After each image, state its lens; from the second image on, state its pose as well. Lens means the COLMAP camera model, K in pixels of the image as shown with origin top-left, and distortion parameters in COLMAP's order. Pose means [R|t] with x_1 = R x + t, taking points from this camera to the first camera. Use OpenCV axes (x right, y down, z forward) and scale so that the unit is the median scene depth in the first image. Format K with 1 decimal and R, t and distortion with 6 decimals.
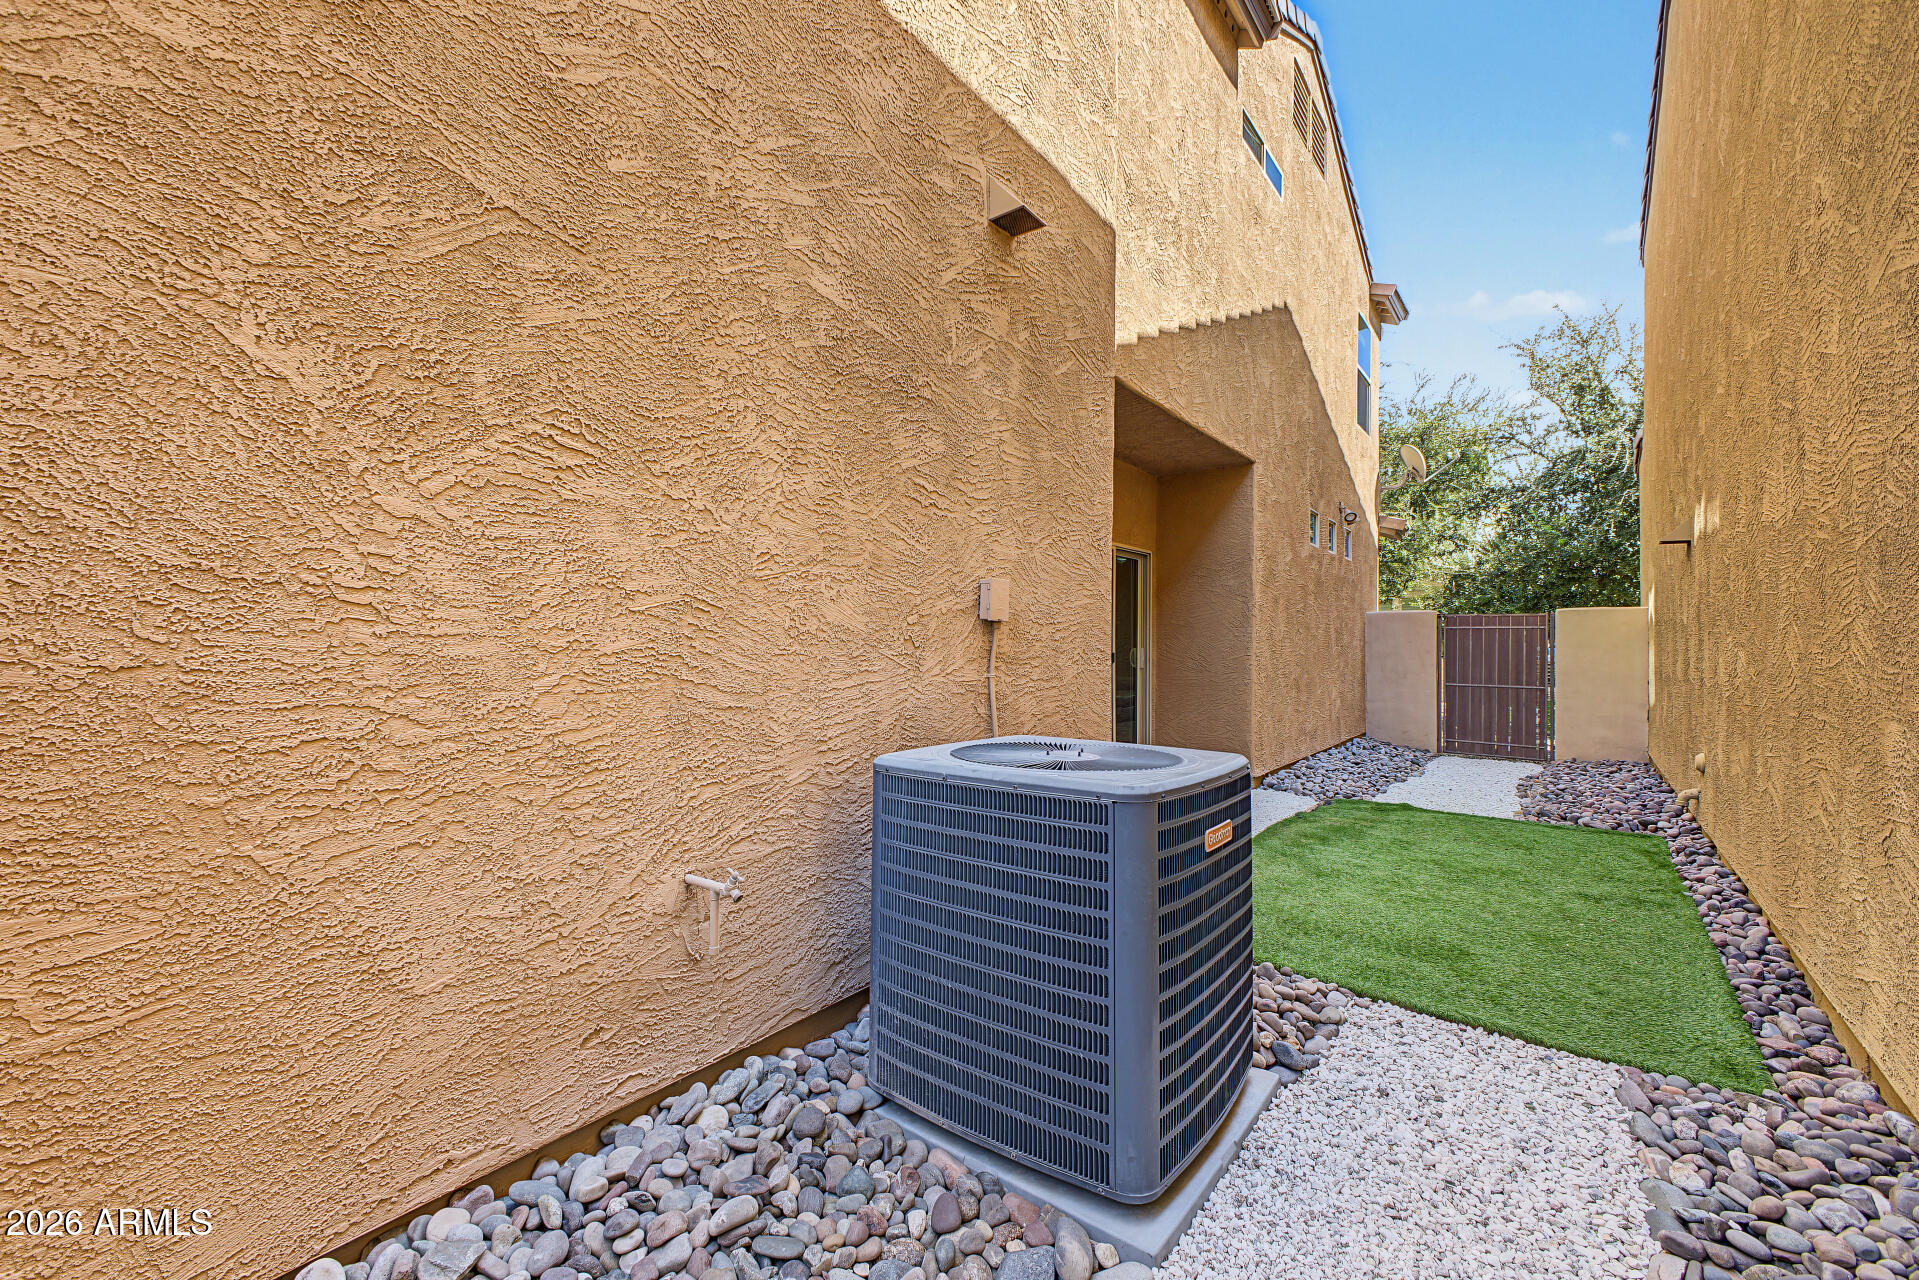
lens RADIAL K [[762.8, 0, 971.1], [0, 762.8, 643.4], [0, 0, 1]] dist [0.016344, -0.004003]
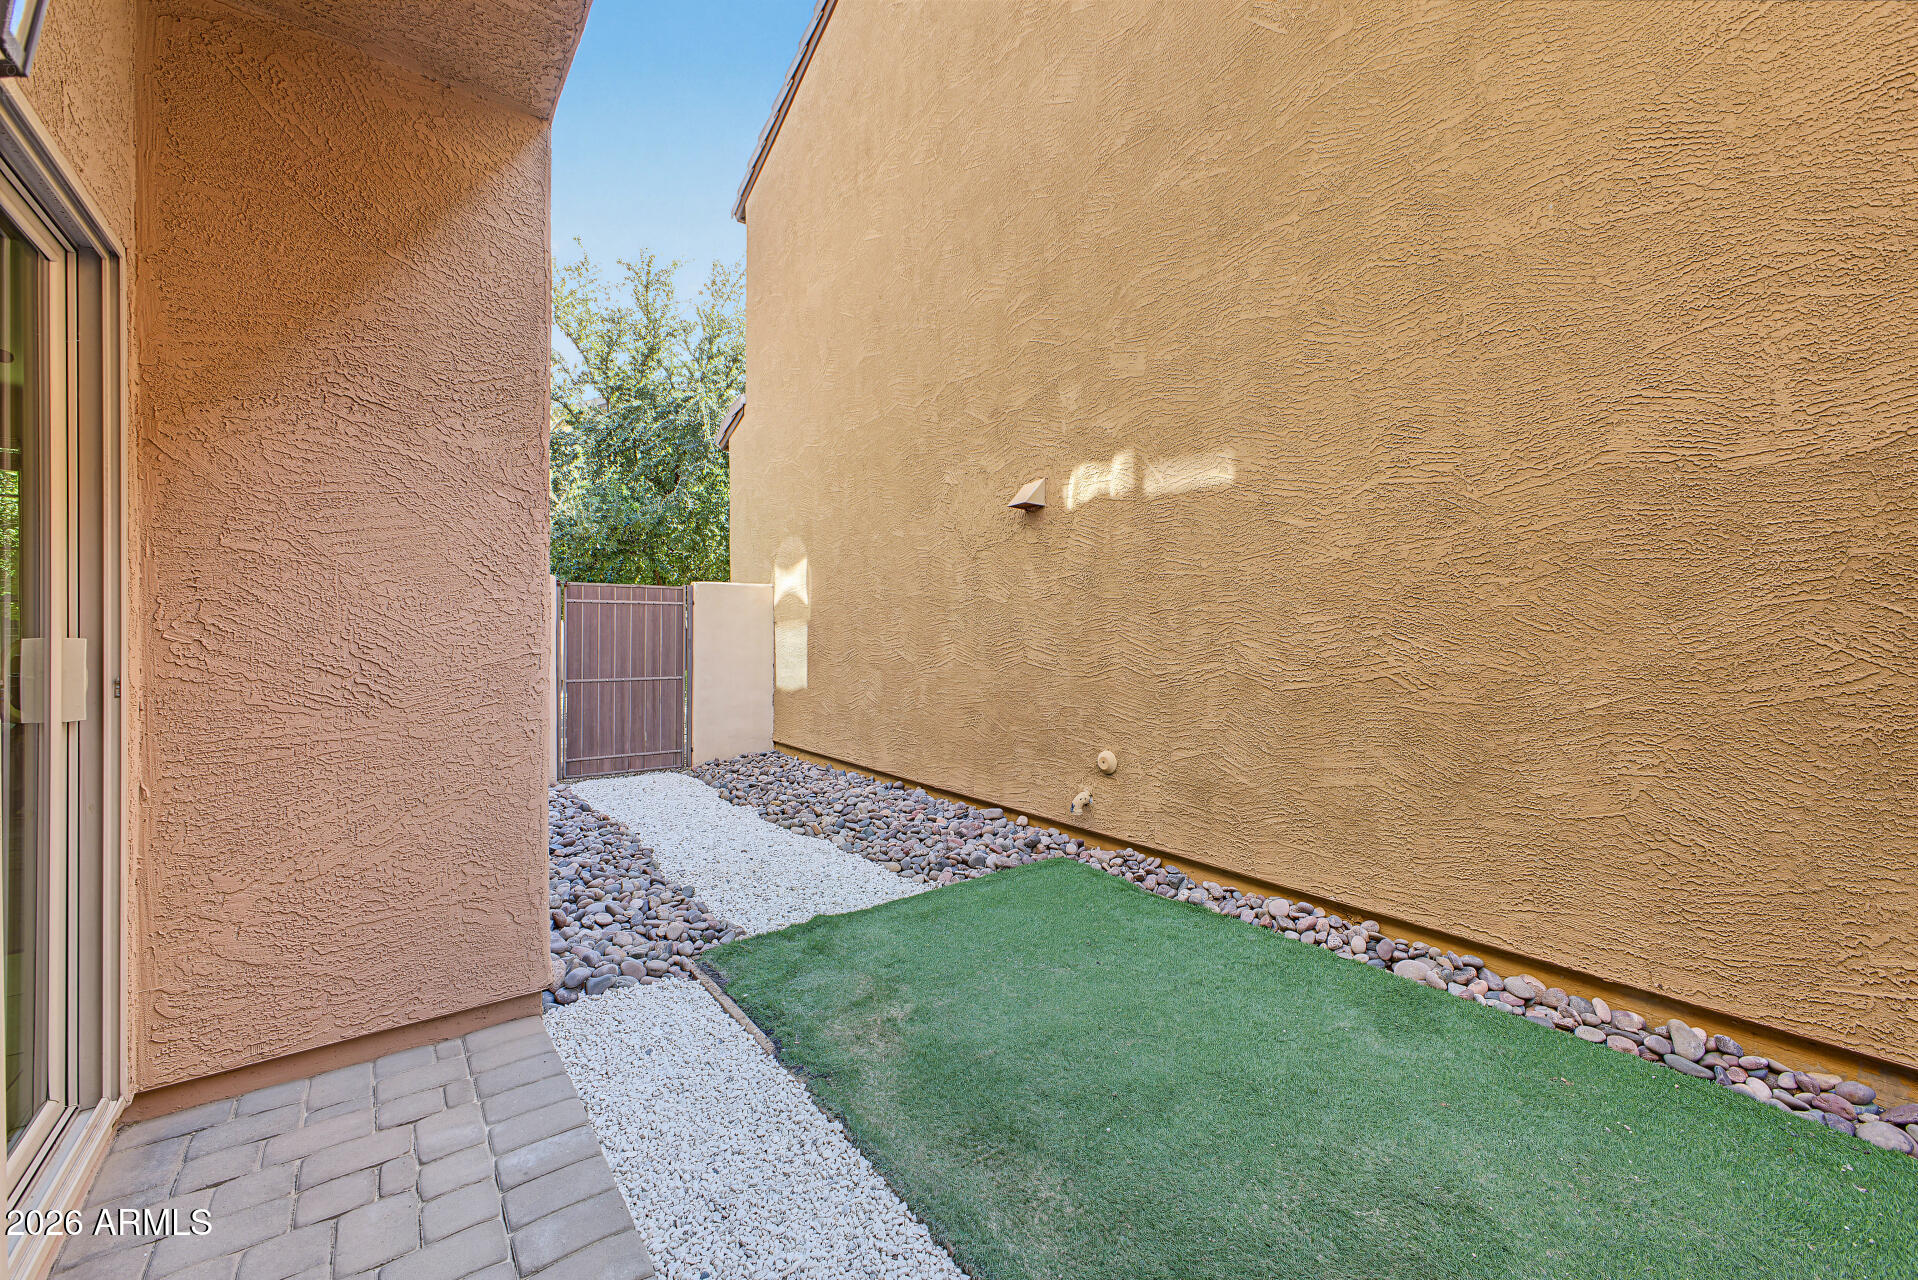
lens RADIAL K [[762.4, 0, 957.9], [0, 762.4, 633.9], [0, 0, 1]] dist [0.016344, -0.004003]
pose [[0.279483, -0.009580, 0.960103, 0.065841], [-0.002249, 0.999941, 0.010632, 0.002502], [-0.960148, -0.005131, 0.279445, 0.689161]]
